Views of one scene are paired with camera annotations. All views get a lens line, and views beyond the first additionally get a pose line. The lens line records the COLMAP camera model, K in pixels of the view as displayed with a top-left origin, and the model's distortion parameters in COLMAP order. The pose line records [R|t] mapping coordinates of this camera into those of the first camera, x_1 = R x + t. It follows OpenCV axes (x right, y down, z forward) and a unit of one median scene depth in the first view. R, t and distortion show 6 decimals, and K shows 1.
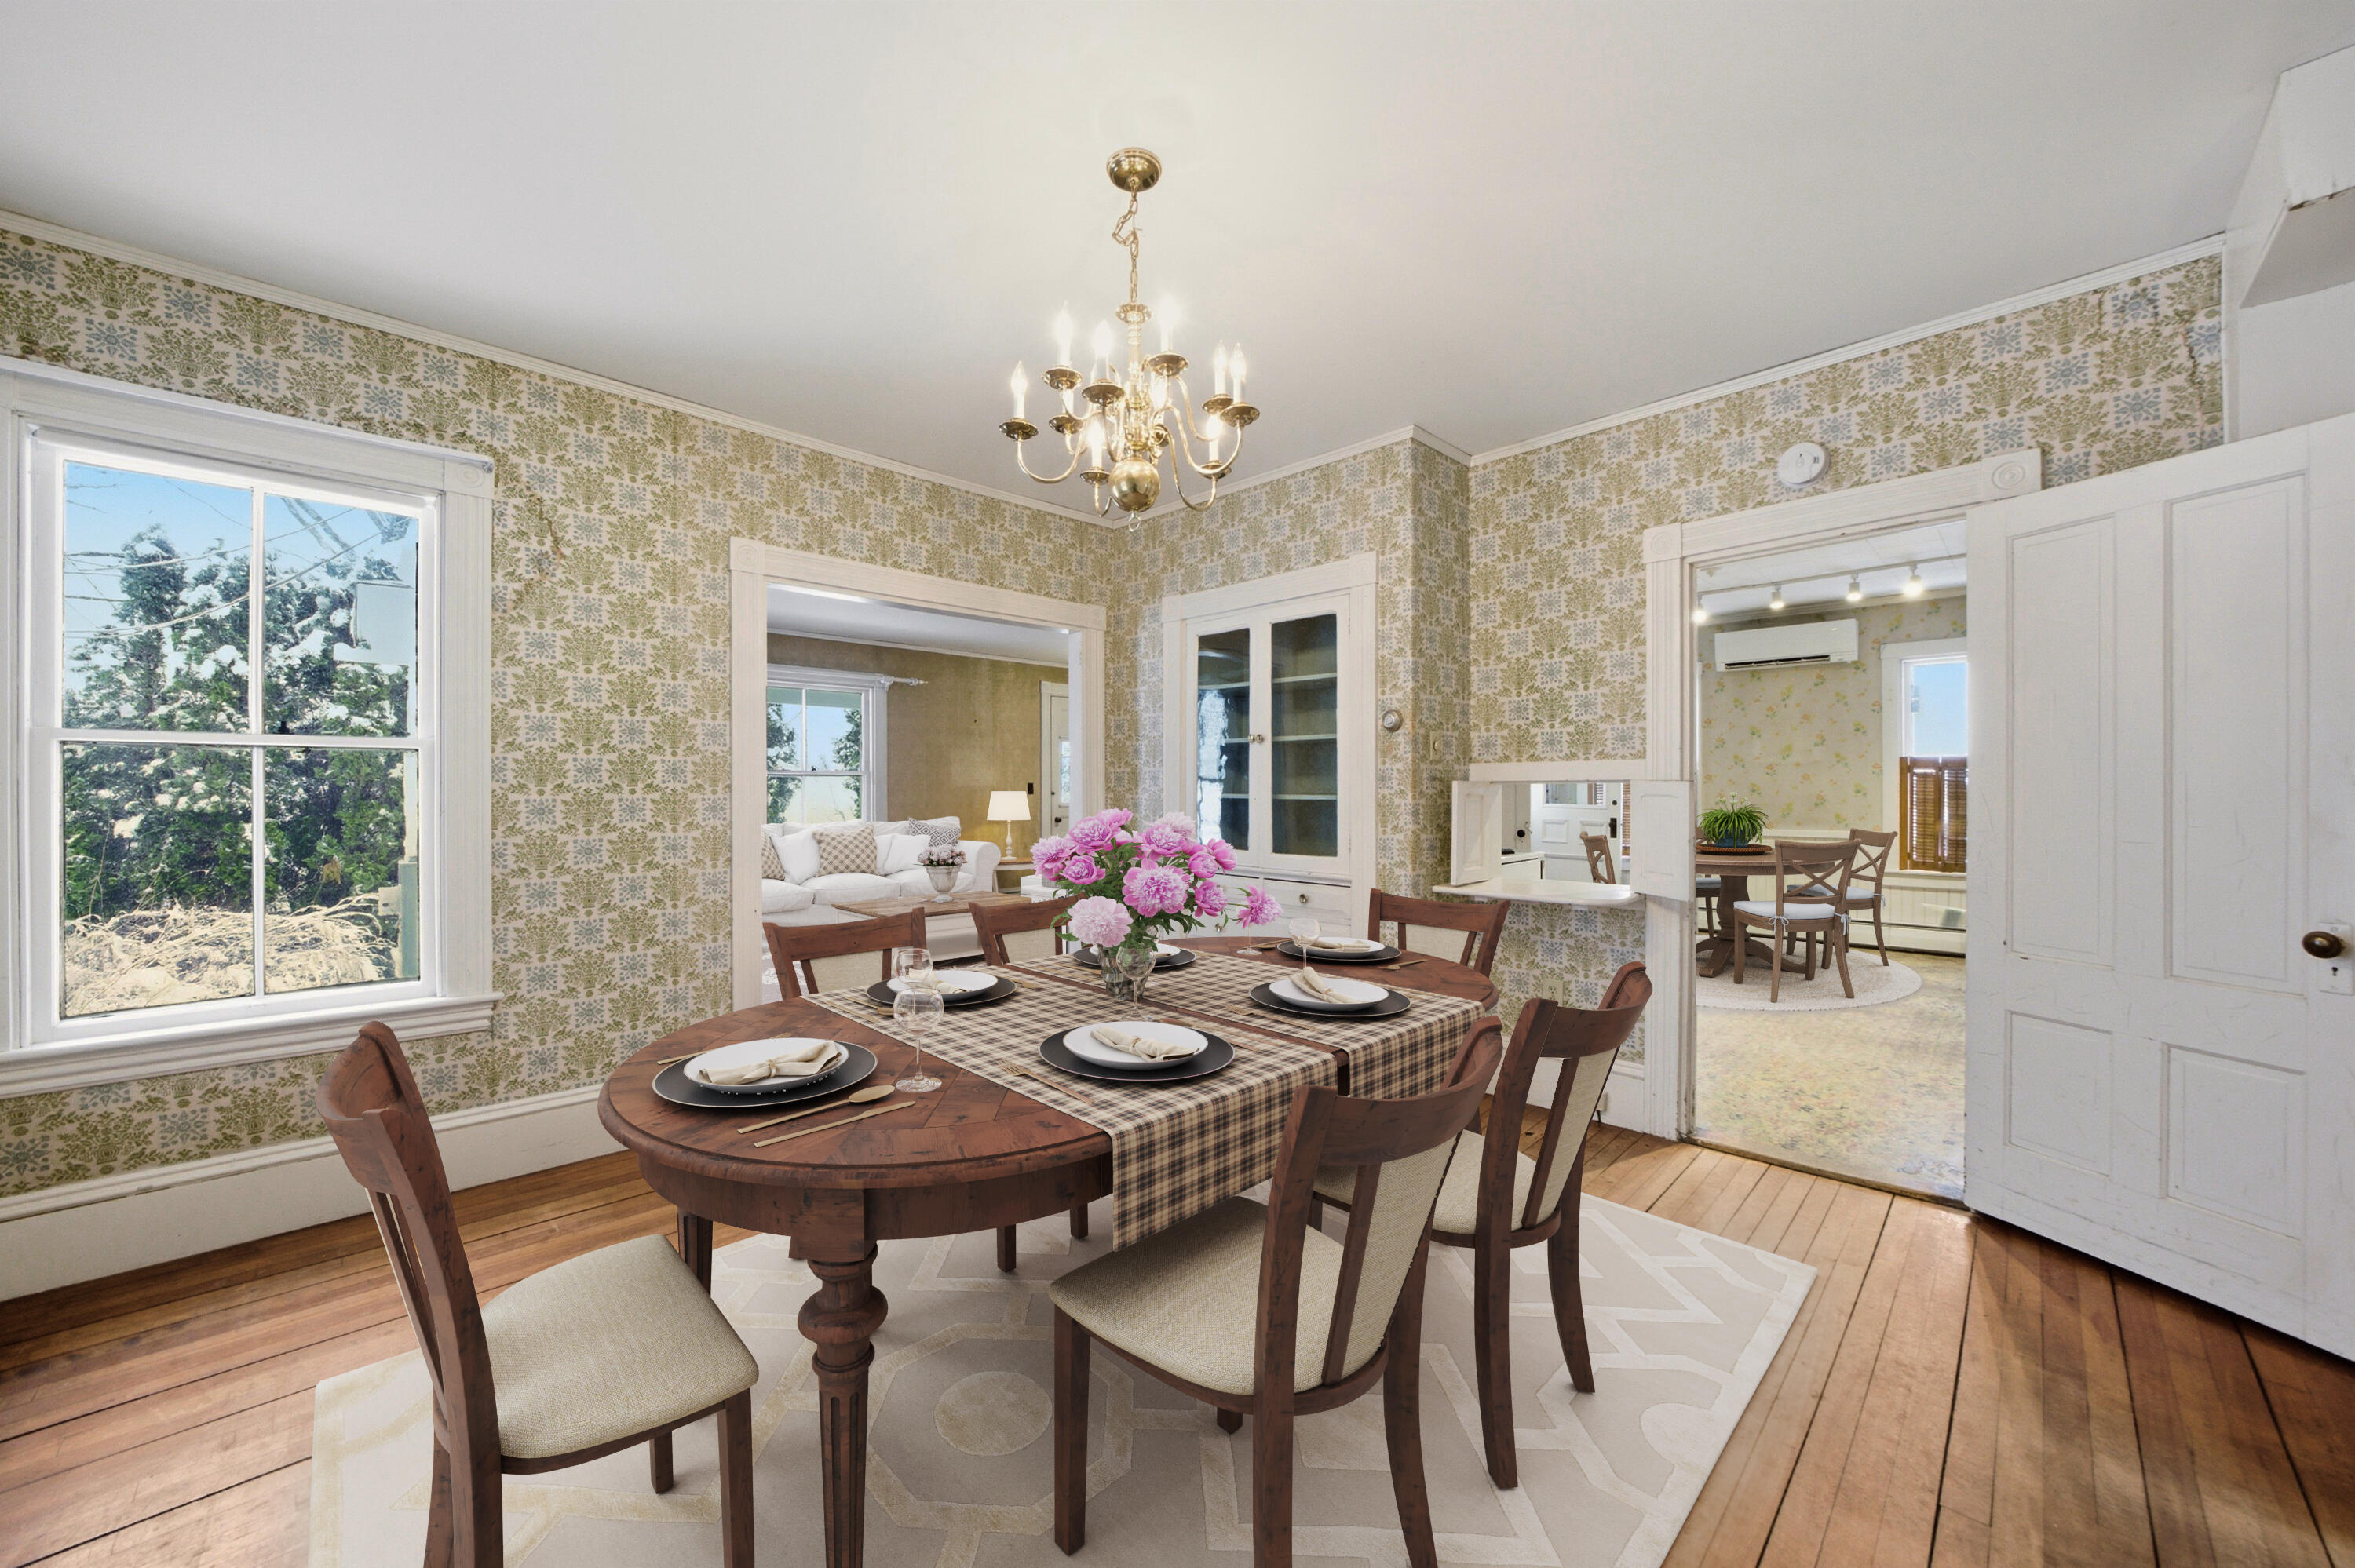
lens RADIAL K [[901.6, 0, 1177.5], [0, 901.6, 784.8], [0, 0, 1]] dist [0.002228, 0.000157]
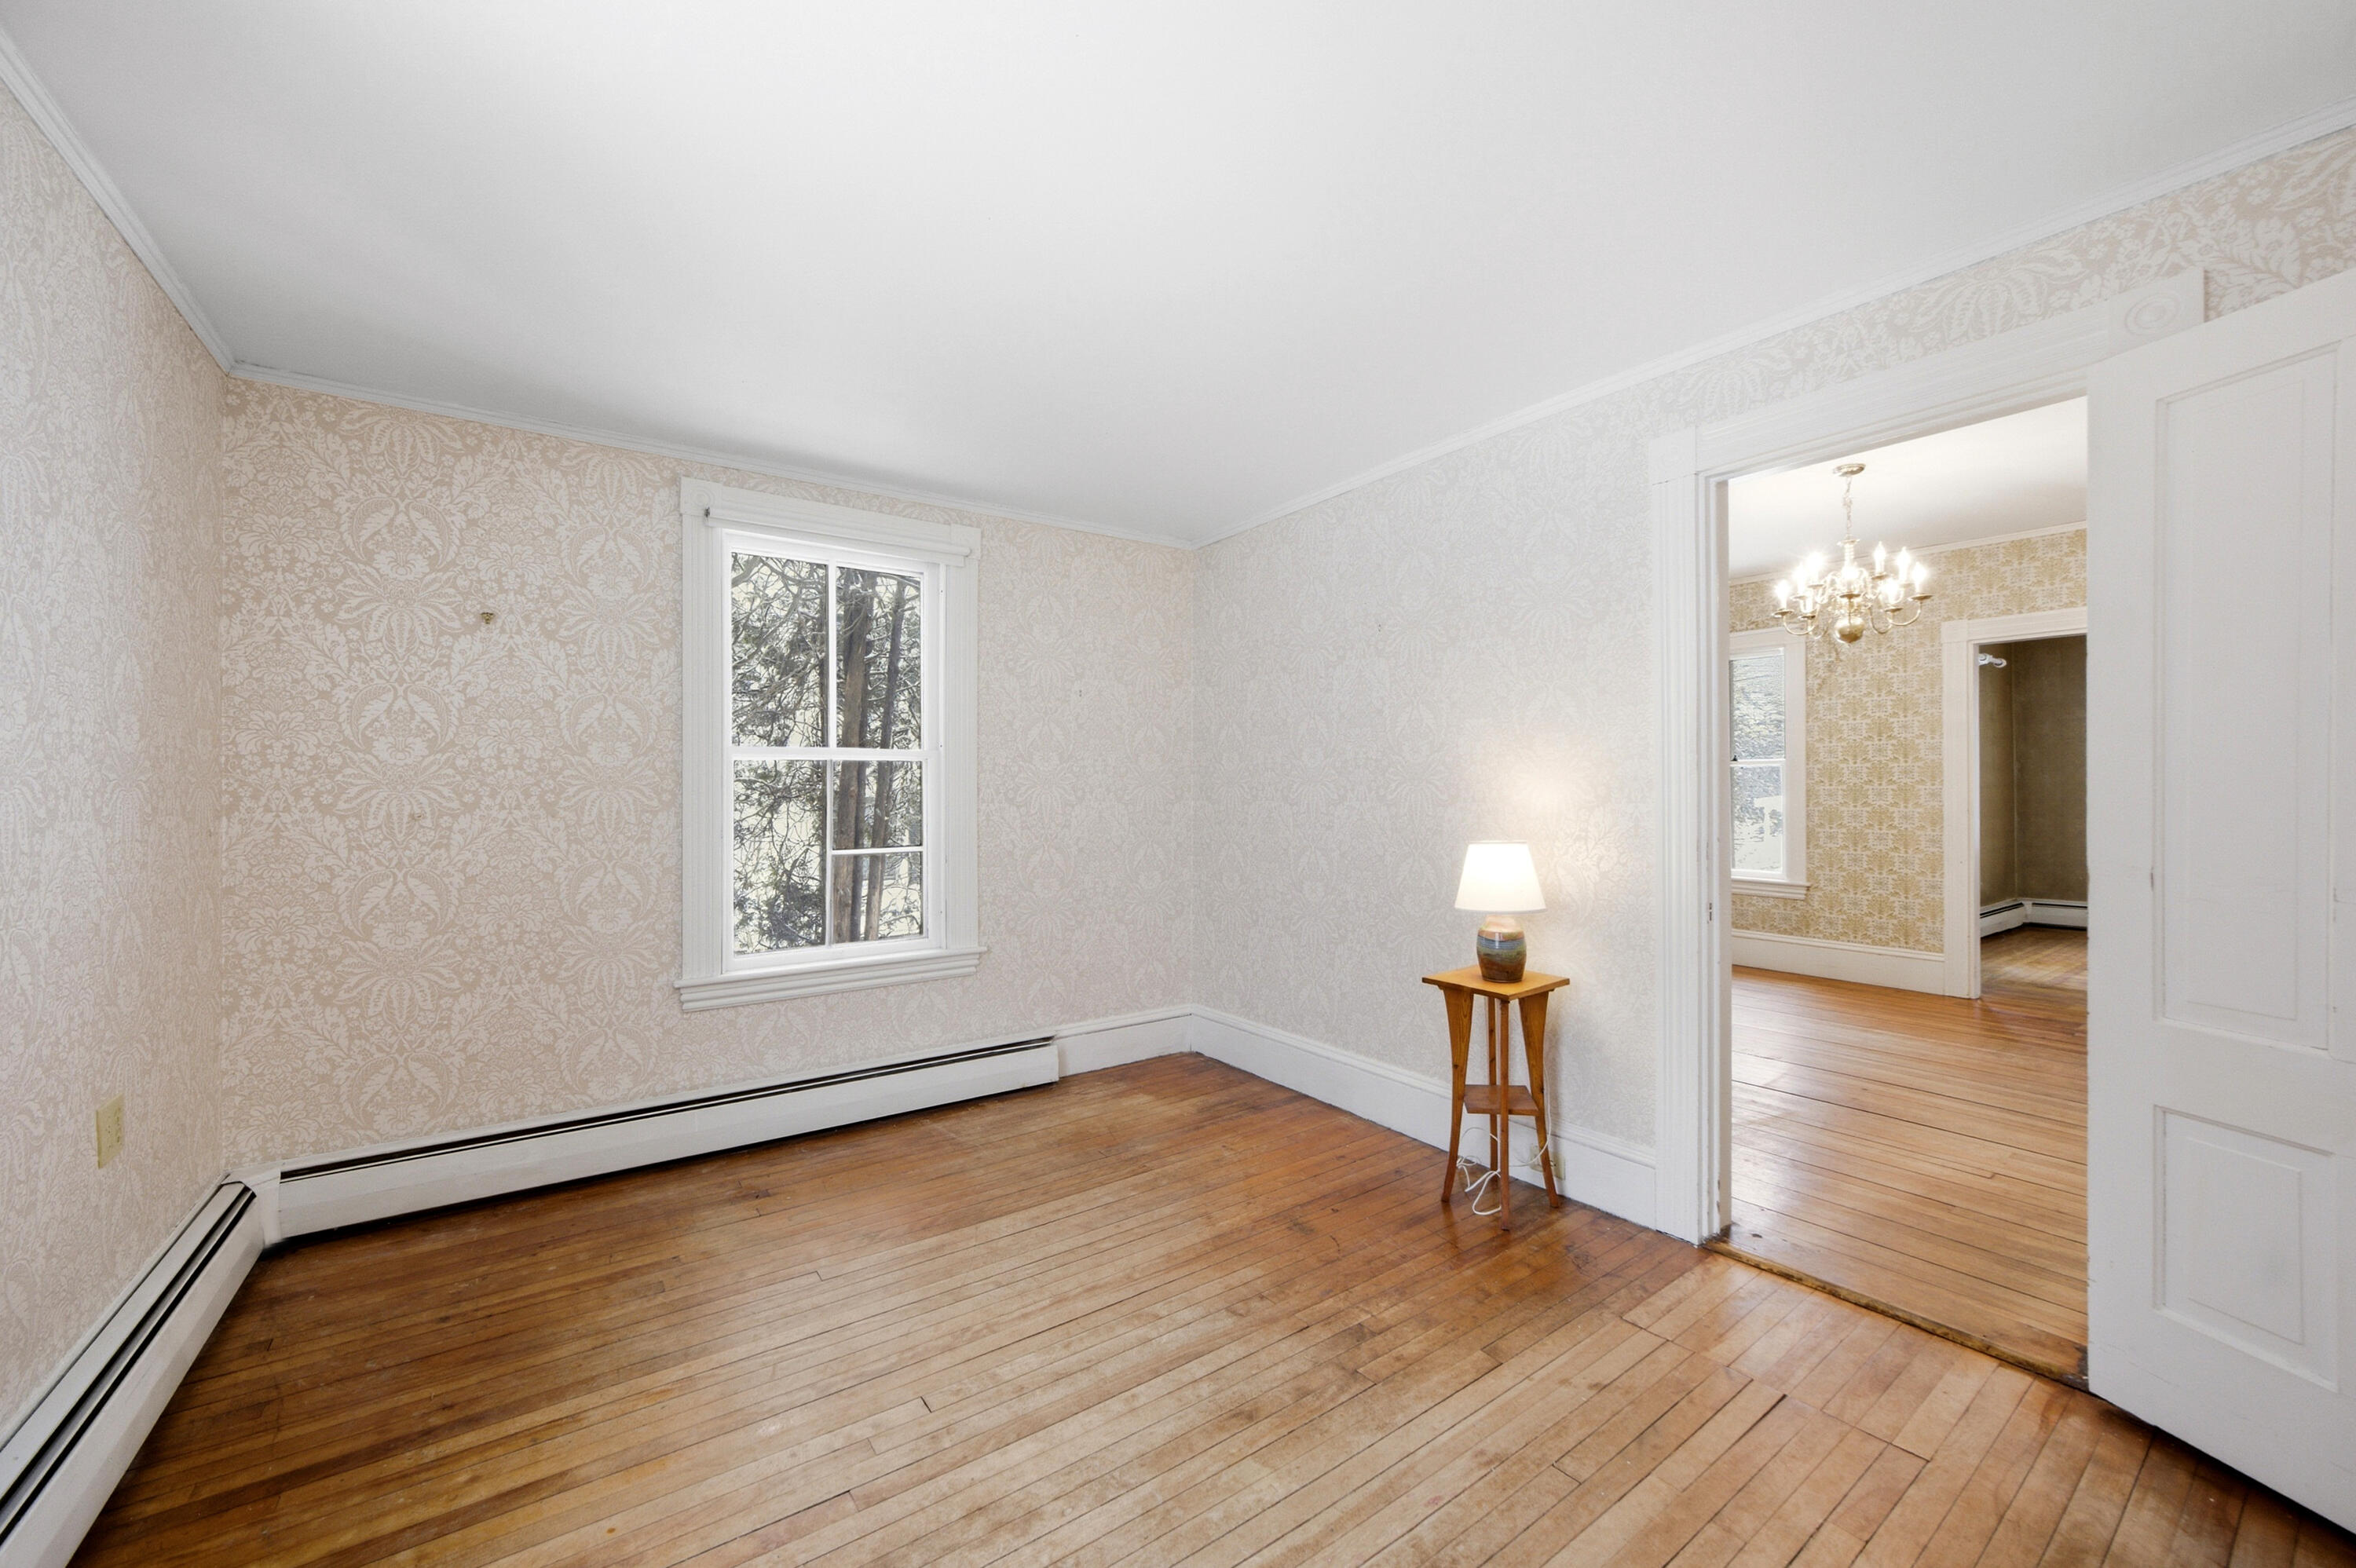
lens RADIAL K [[902.0, 0, 1179.9], [0, 902.0, 789.1], [0, 0, 1]] dist [0.002228, 0.000157]
pose [[-0.191893, 0.003033, -0.981411, 1.450920], [0.004624, 0.999987, 0.002186, 0.006201], [0.981405, -0.004118, -0.191905, -0.002657]]
